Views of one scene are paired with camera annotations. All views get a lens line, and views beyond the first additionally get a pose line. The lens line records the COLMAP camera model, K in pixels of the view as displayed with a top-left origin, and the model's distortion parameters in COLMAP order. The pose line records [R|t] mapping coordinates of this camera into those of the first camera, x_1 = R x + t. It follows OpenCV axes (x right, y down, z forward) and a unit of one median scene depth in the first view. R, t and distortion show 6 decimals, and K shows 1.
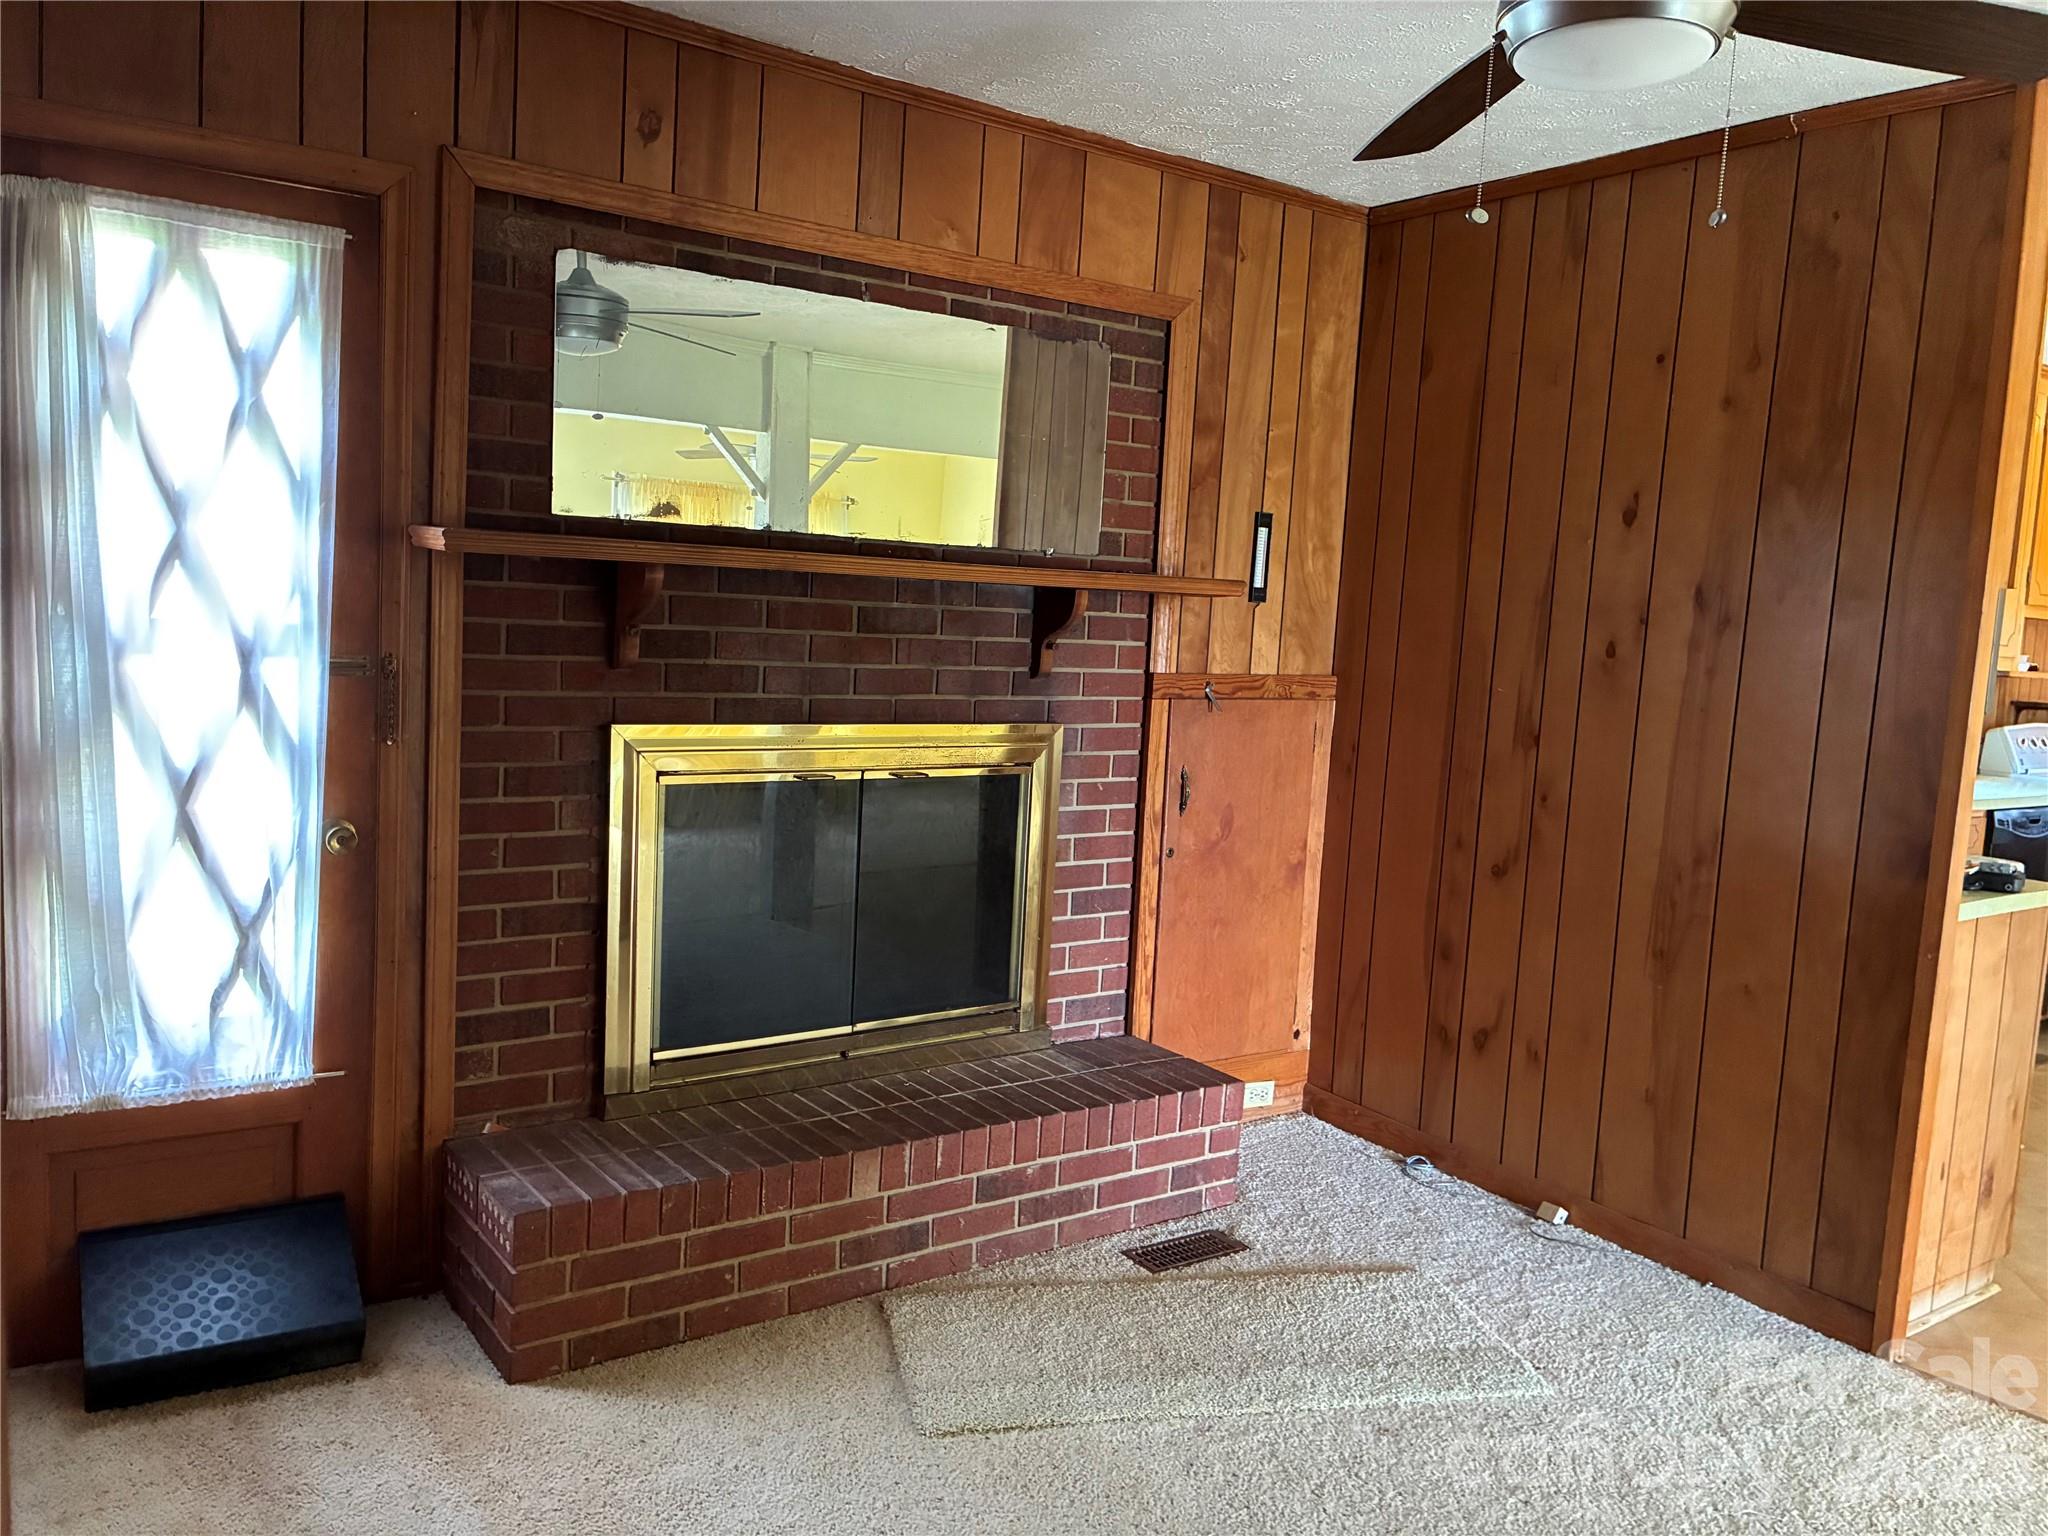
lens RADIAL K [[1533.3, 0, 1027.5], [0, 1533.3, 760.8], [0, 0, 1]] dist [0.046614, -0.069566]
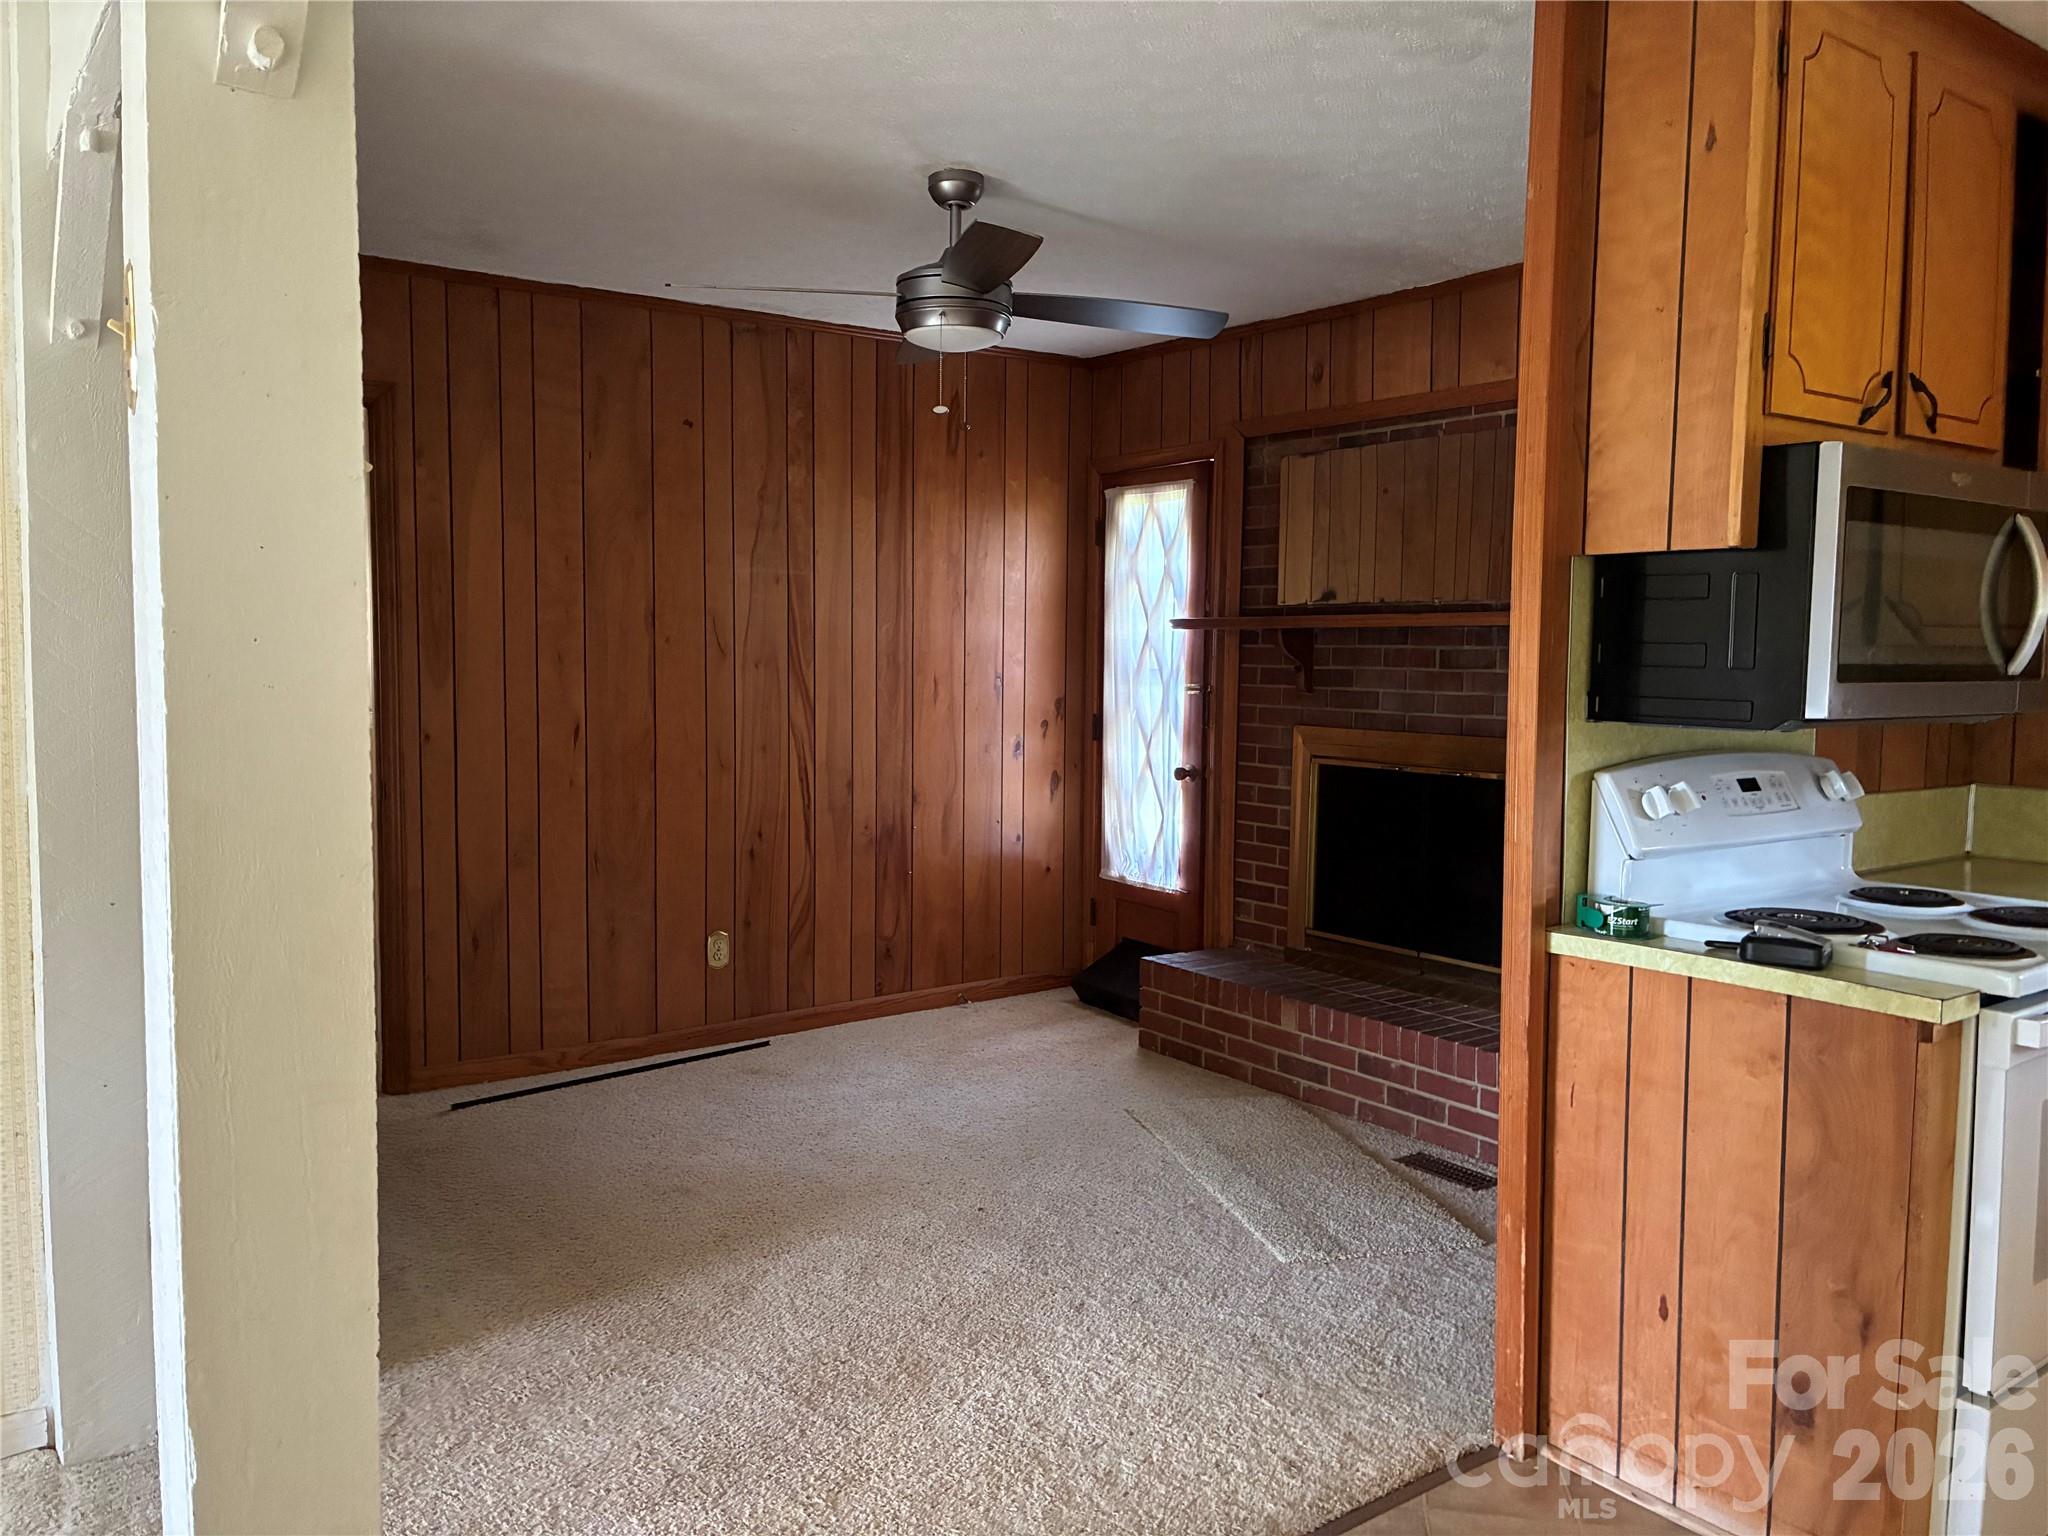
lens RADIAL K [[1542.7, 0, 1023.0], [0, 1542.7, 755.5], [0, 0, 1]] dist [0.057975, -0.073305]
pose [[0.020591, 0.017147, -0.999641, 1.364466], [-0.112466, 0.993546, 0.014726, 0.017391], [0.993442, 0.112122, 0.022387, 0.639295]]
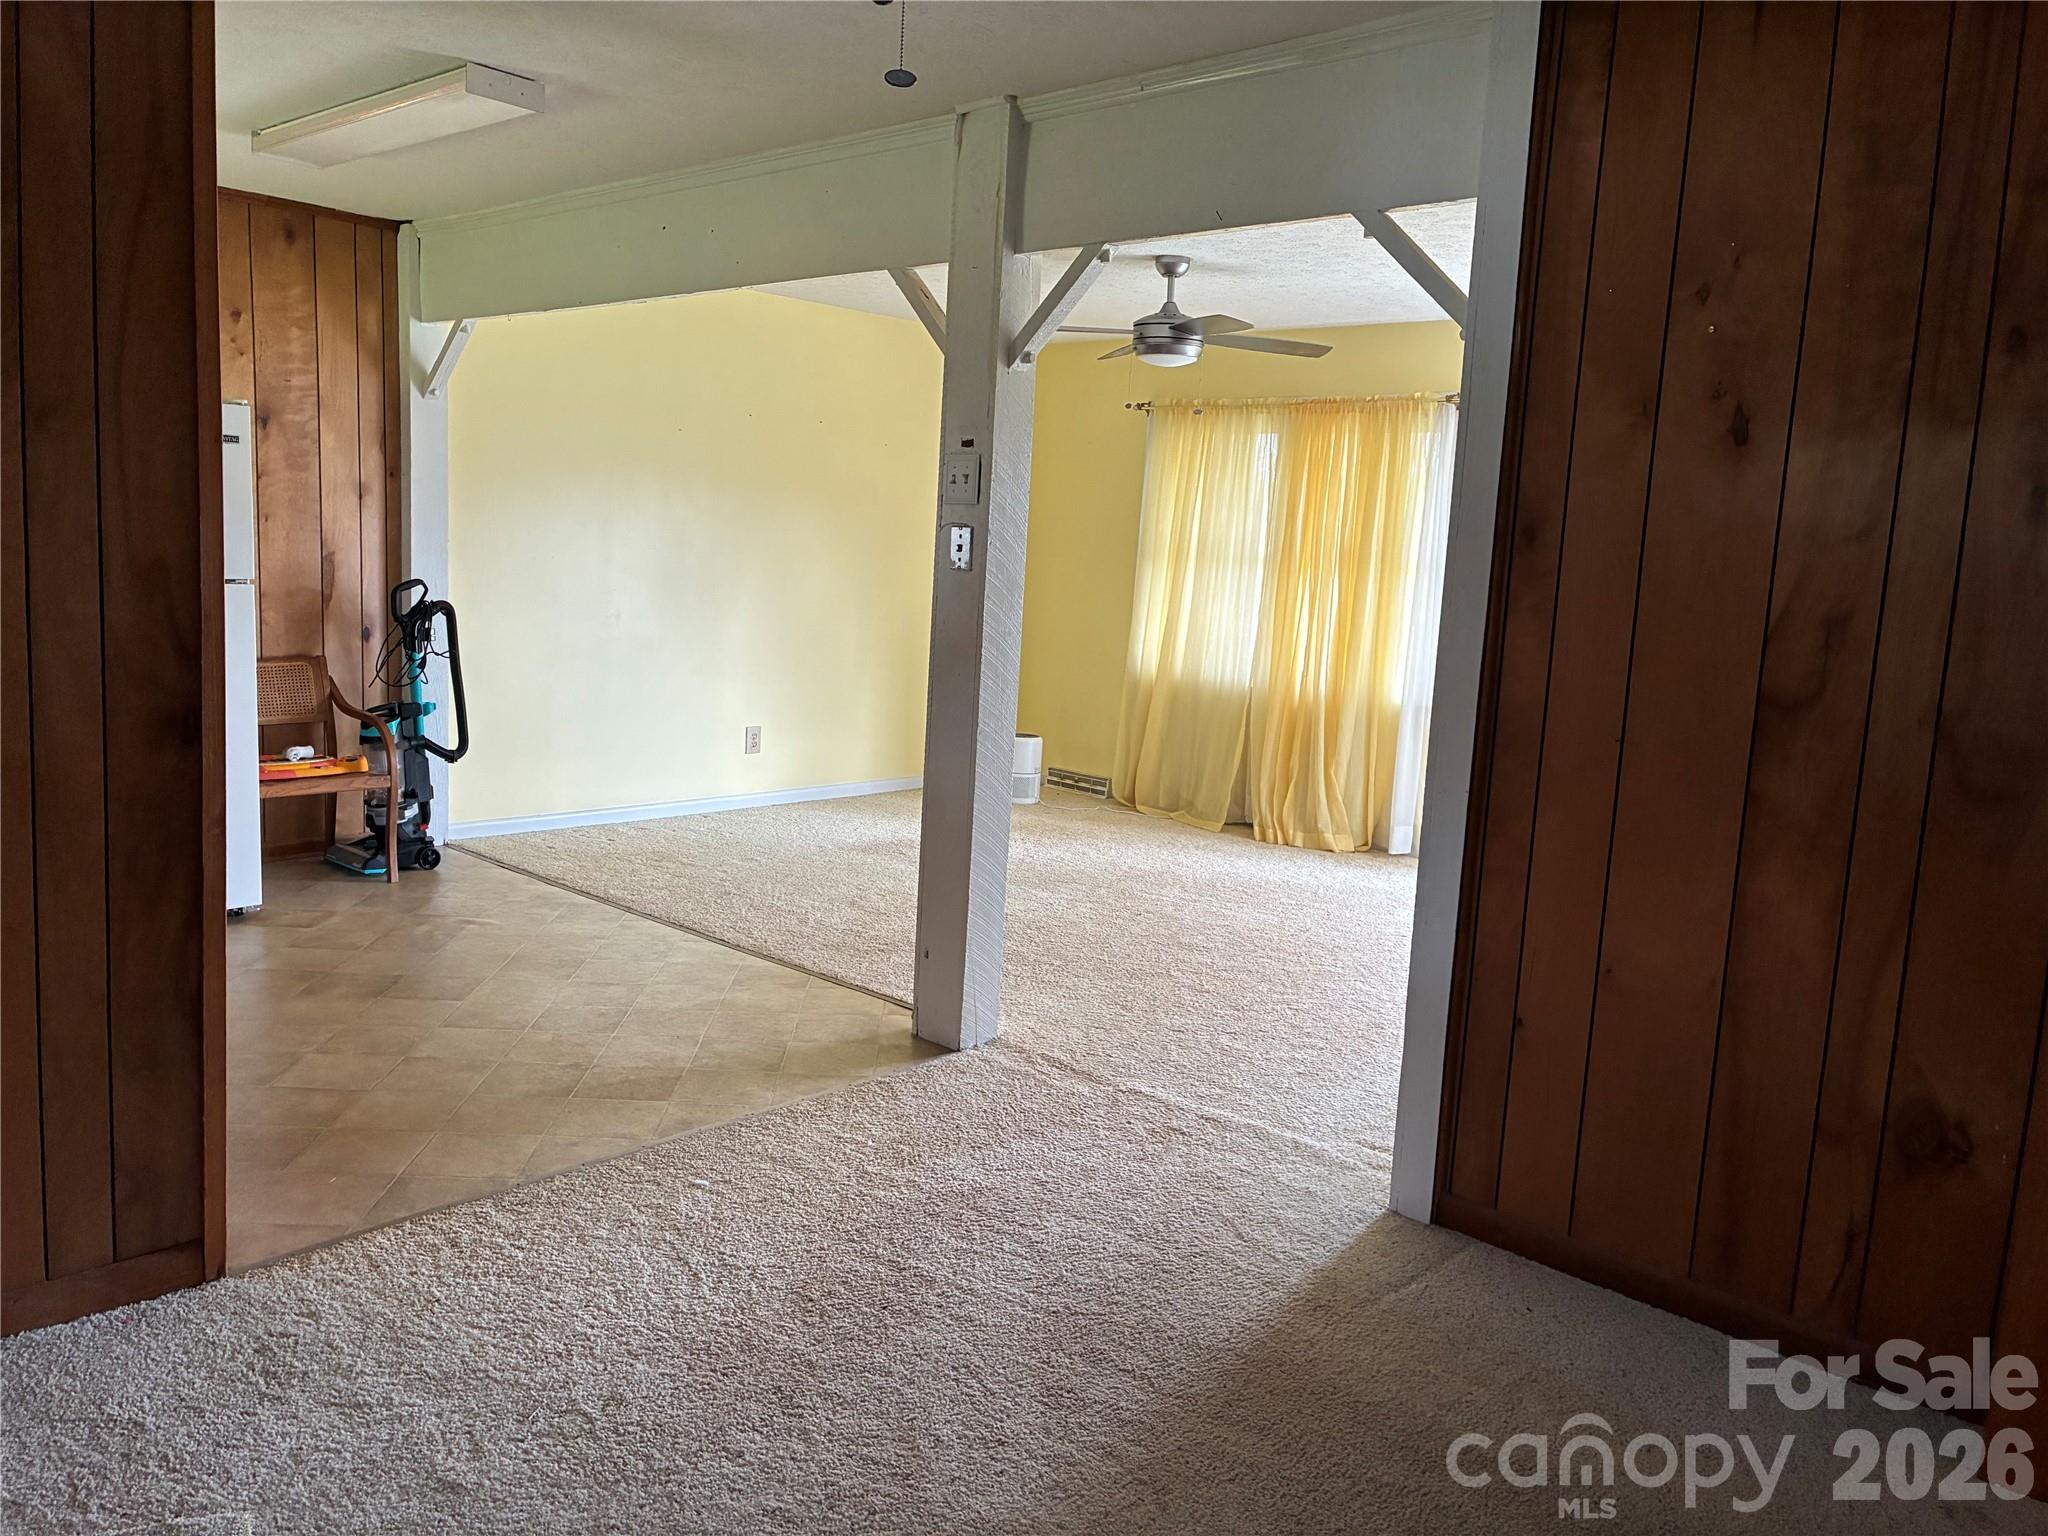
lens RADIAL K [[1542.7, 0, 1023.0], [0, 1542.7, 755.5], [0, 0, 1]] dist [0.057975, -0.073305]
pose [[-0.205689, -0.207387, 0.956390, -0.343081], [0.036537, 0.974979, 0.219276, -0.094897], [-0.977935, 0.080046, -0.192965, 0.660069]]
